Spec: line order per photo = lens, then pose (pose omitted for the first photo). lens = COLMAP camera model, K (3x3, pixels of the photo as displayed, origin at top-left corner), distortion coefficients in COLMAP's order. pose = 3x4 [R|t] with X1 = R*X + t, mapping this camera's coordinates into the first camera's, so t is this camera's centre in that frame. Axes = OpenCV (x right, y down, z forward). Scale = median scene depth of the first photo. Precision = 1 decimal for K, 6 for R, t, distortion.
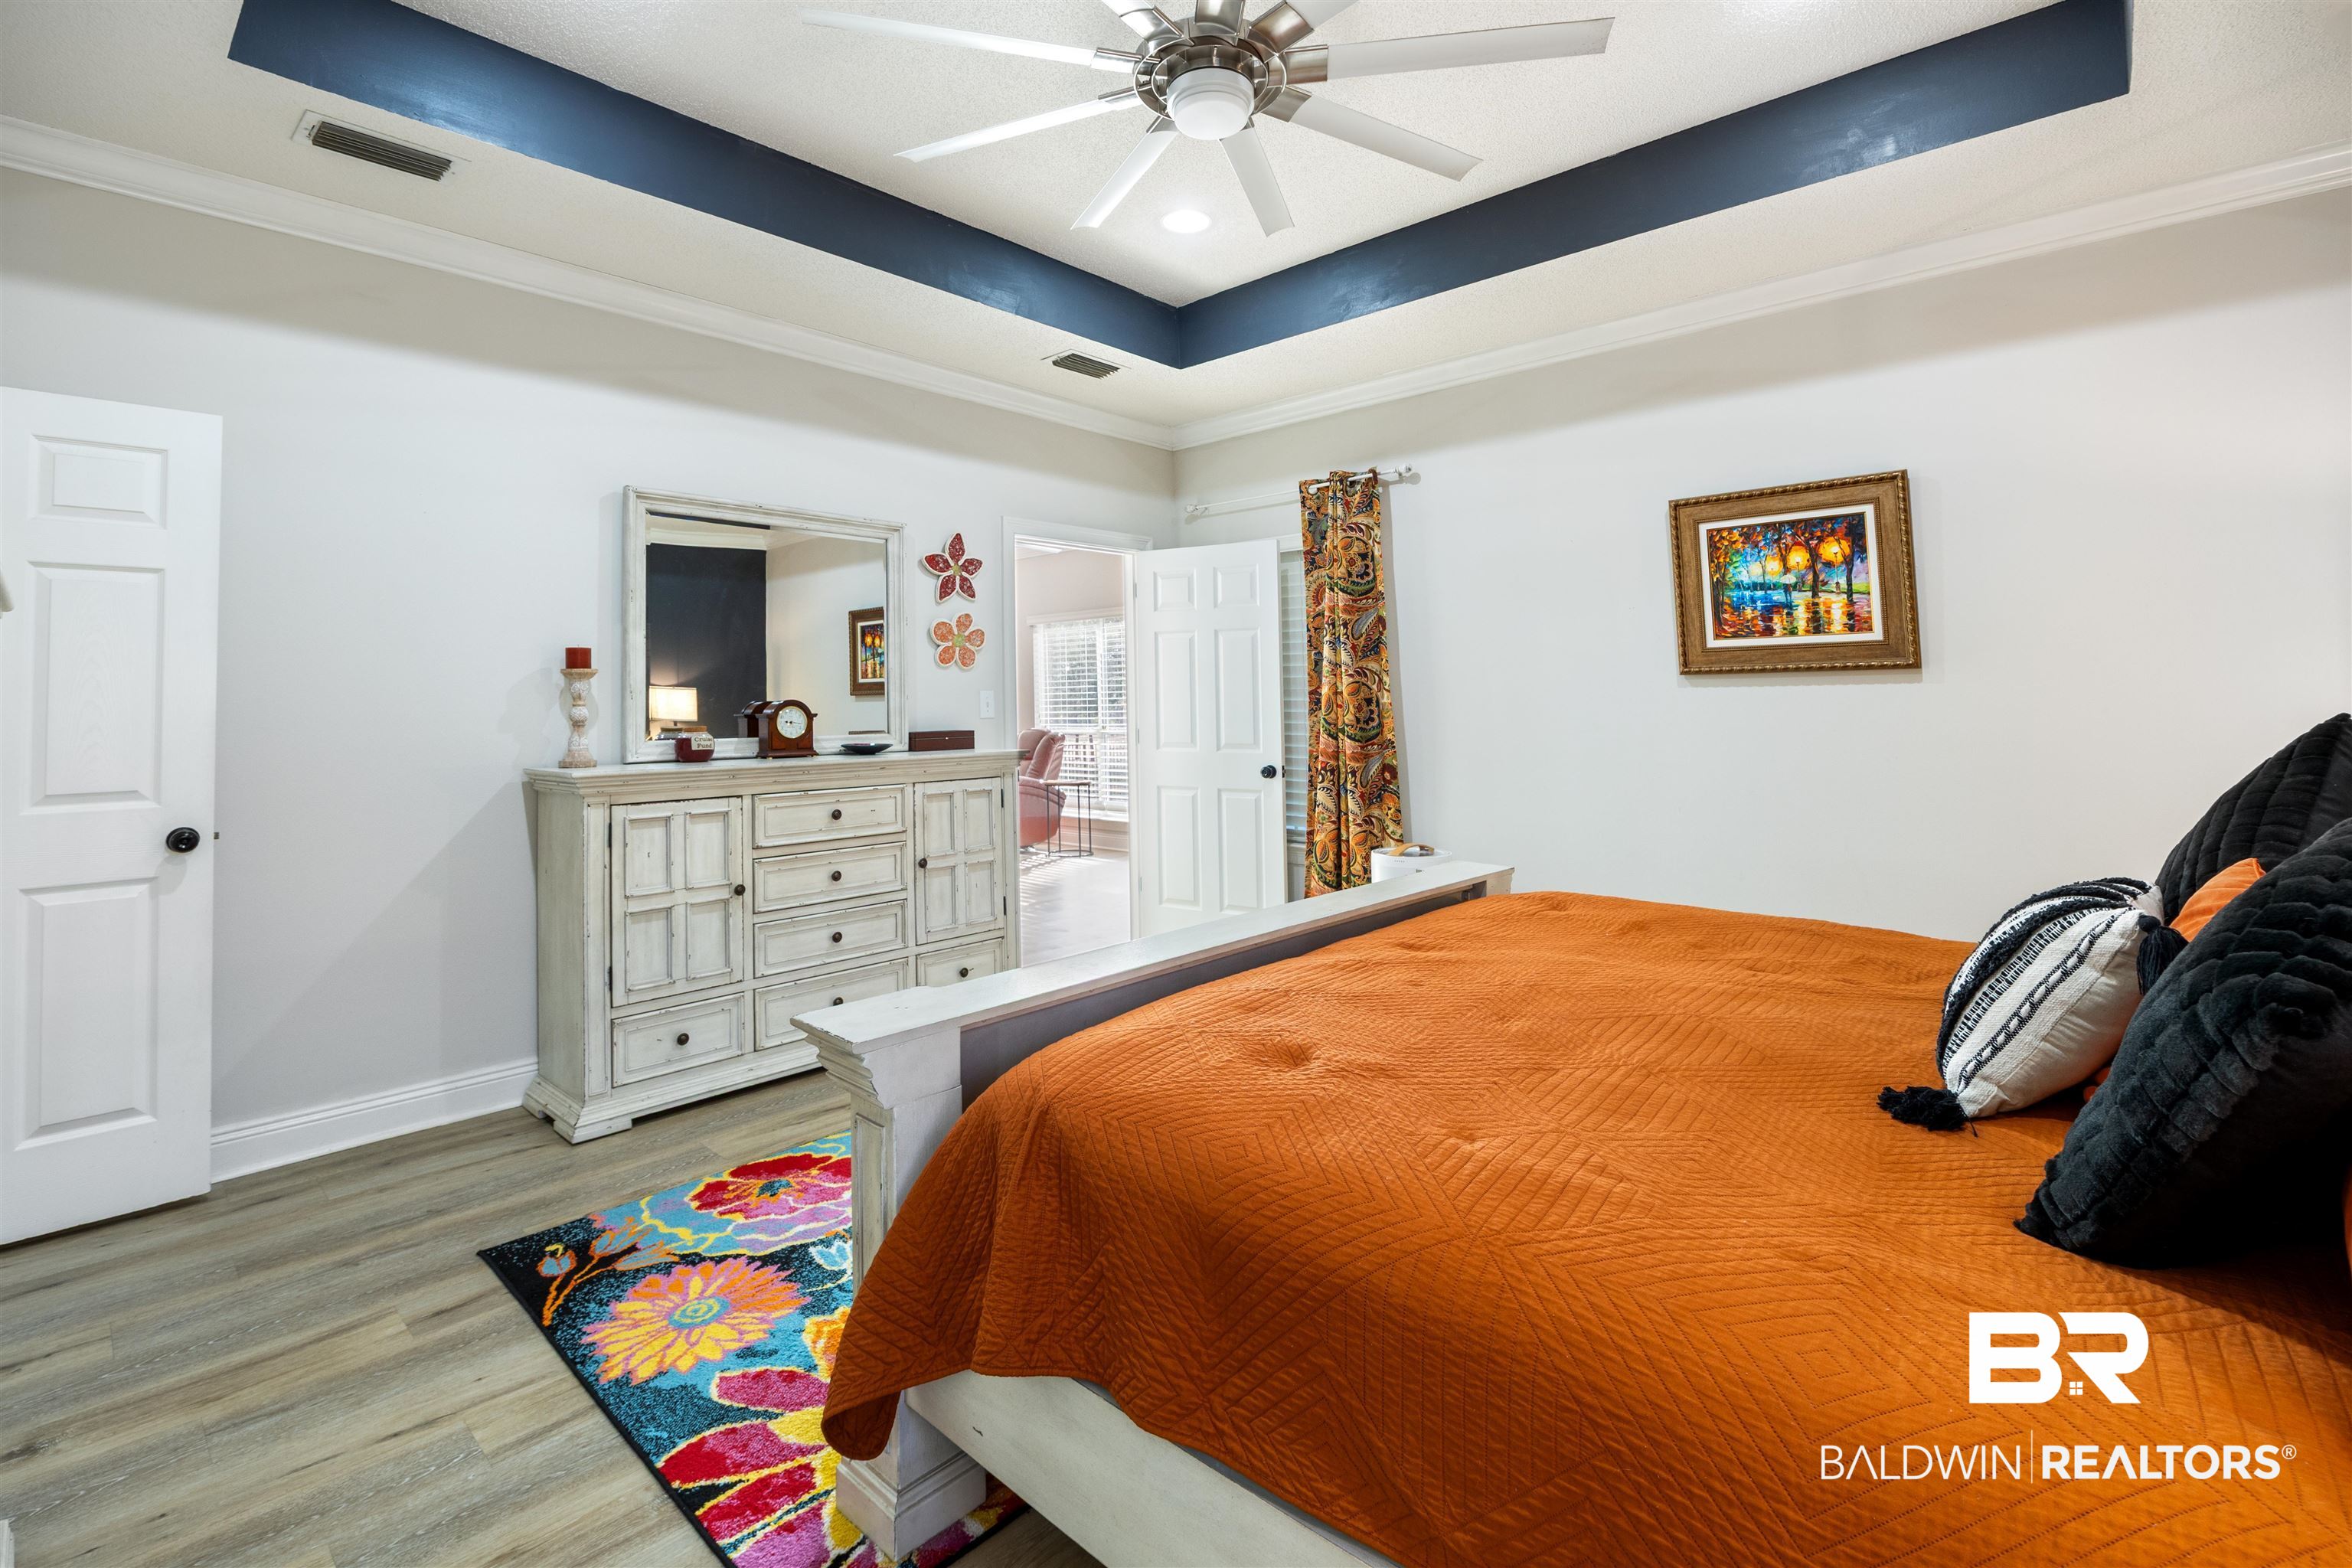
lens RADIAL K [[1042.5, 0, 1178.7], [0, 1042.5, 644.5], [0, 0, 1]] dist [-0.016380, 0.001601]
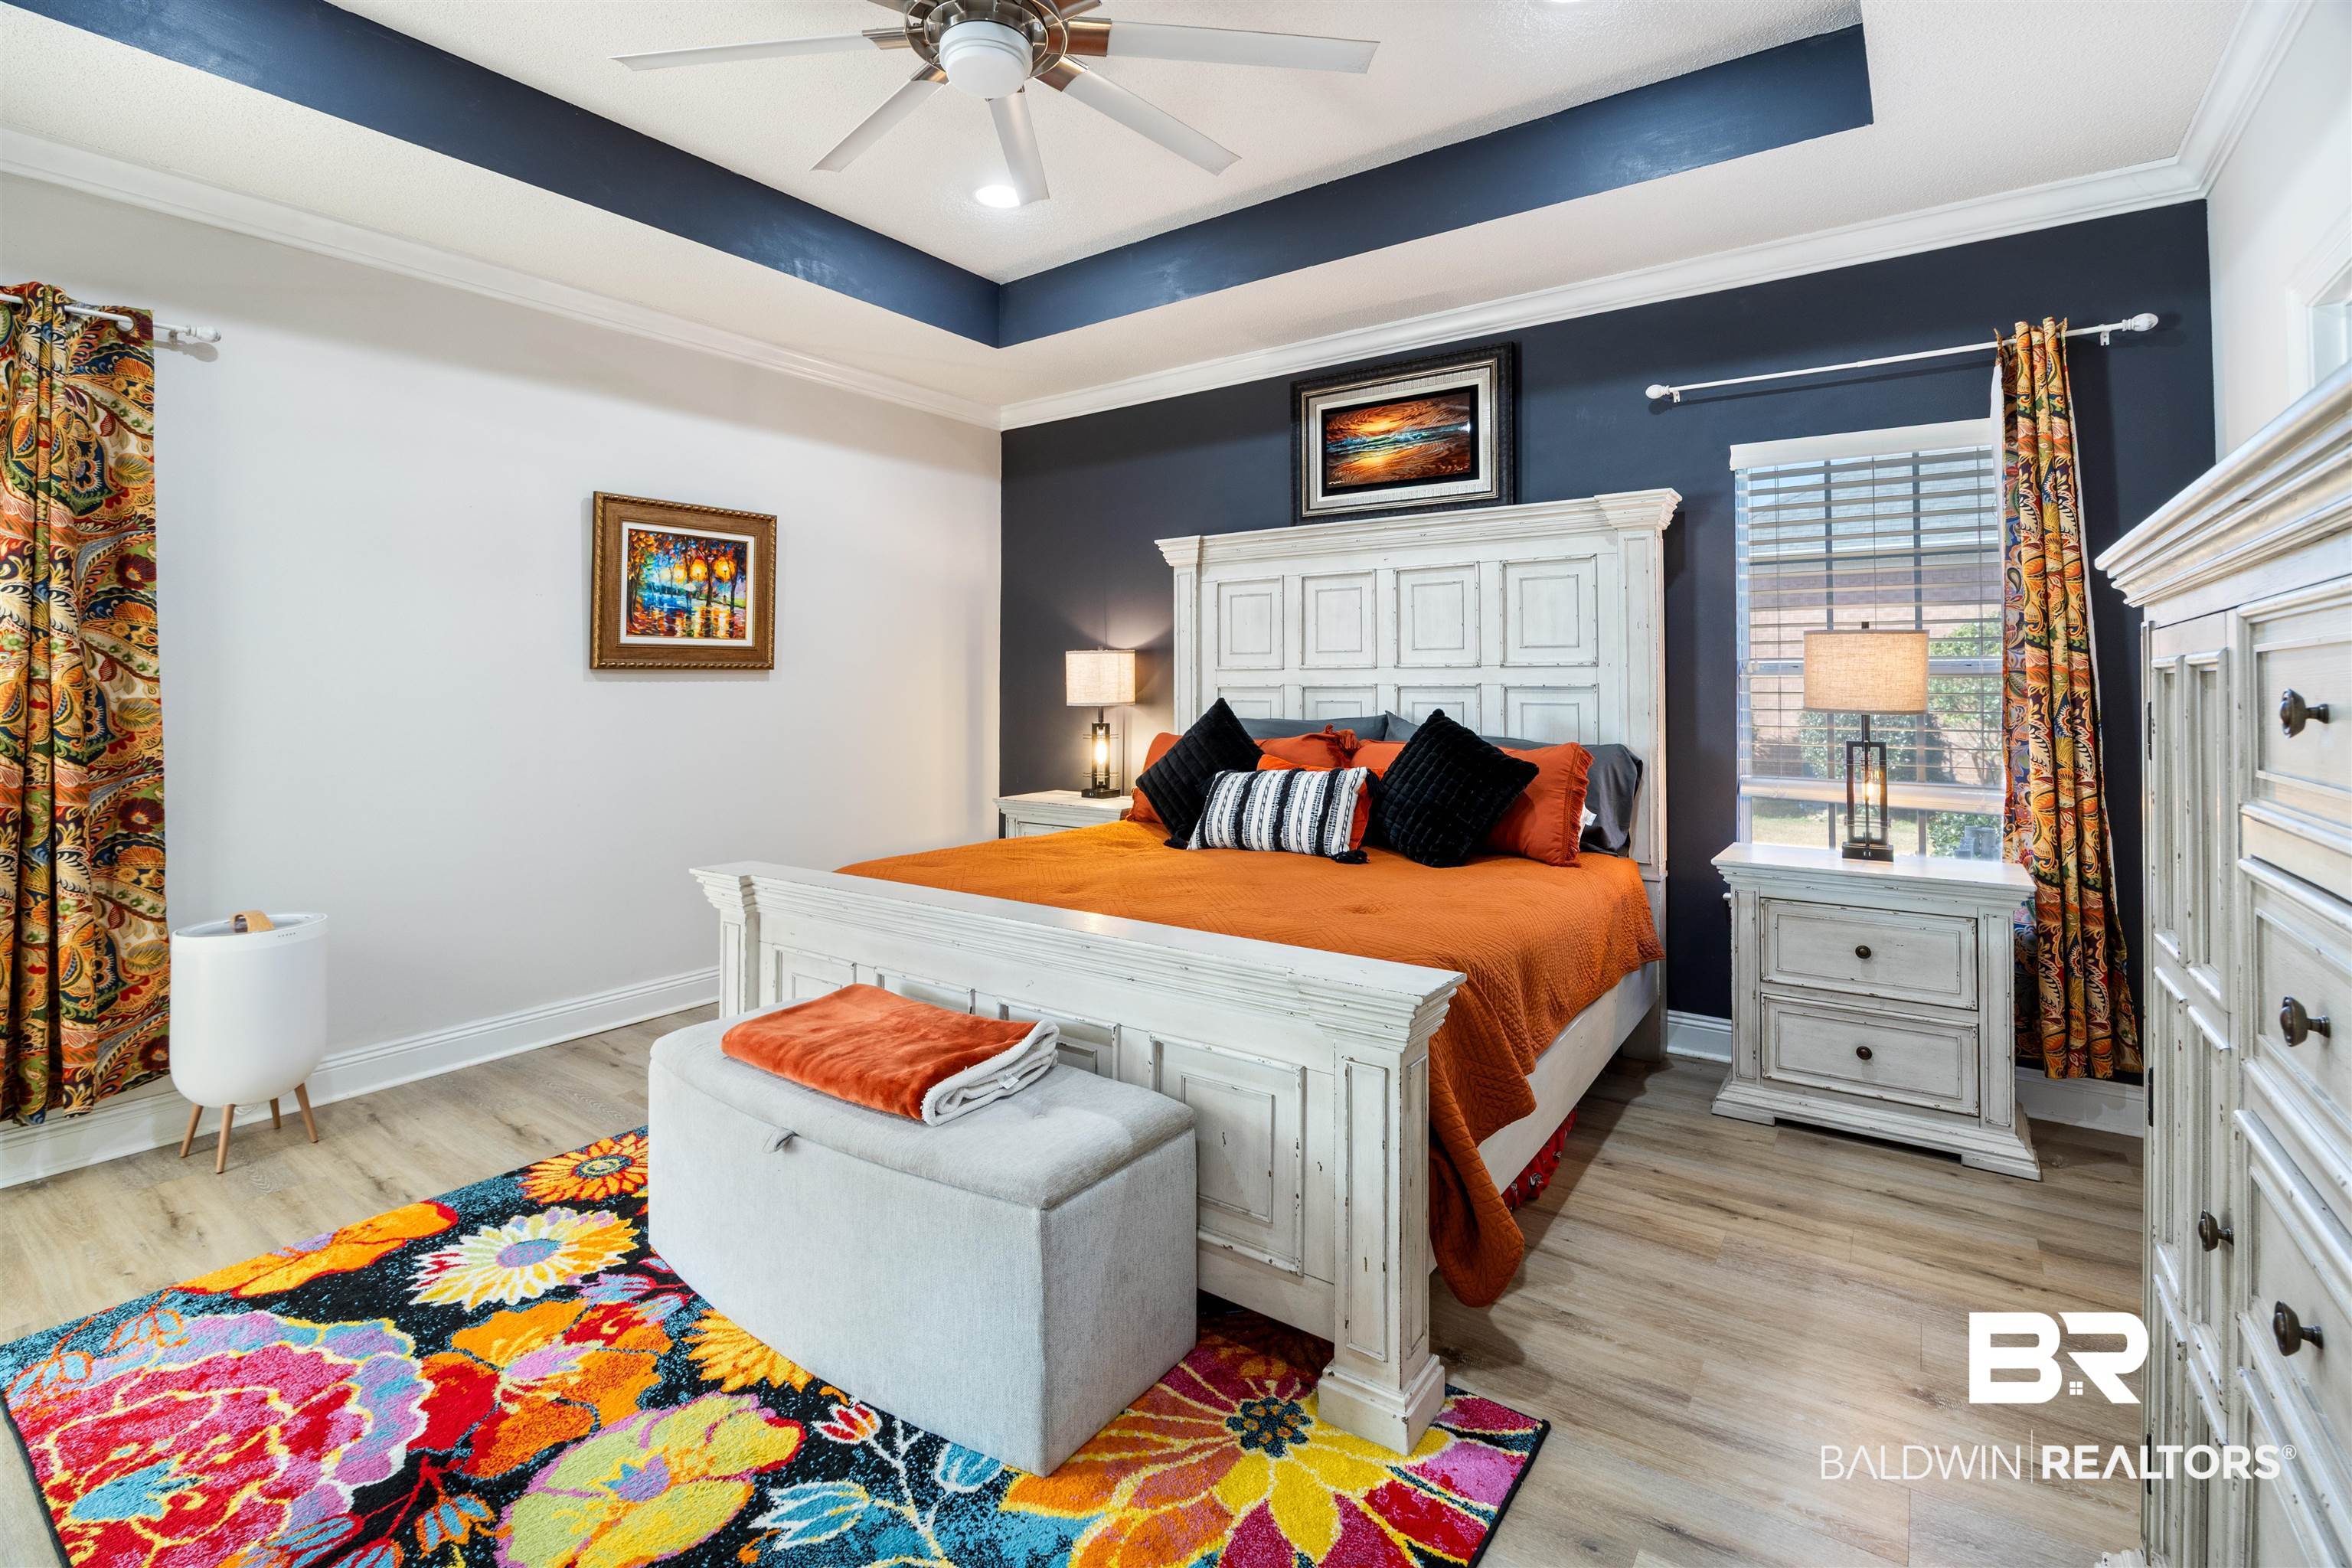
lens RADIAL K [[1042.5, 0, 1167.8], [0, 1042.5, 647.9], [0, 0, 1]] dist [-0.016380, 0.001601]
pose [[-0.119674, 0.041835, 0.991931, -0.594325], [-0.052891, 0.997424, -0.048447, 0.030178], [-0.991403, -0.058262, -0.117153, 0.605810]]
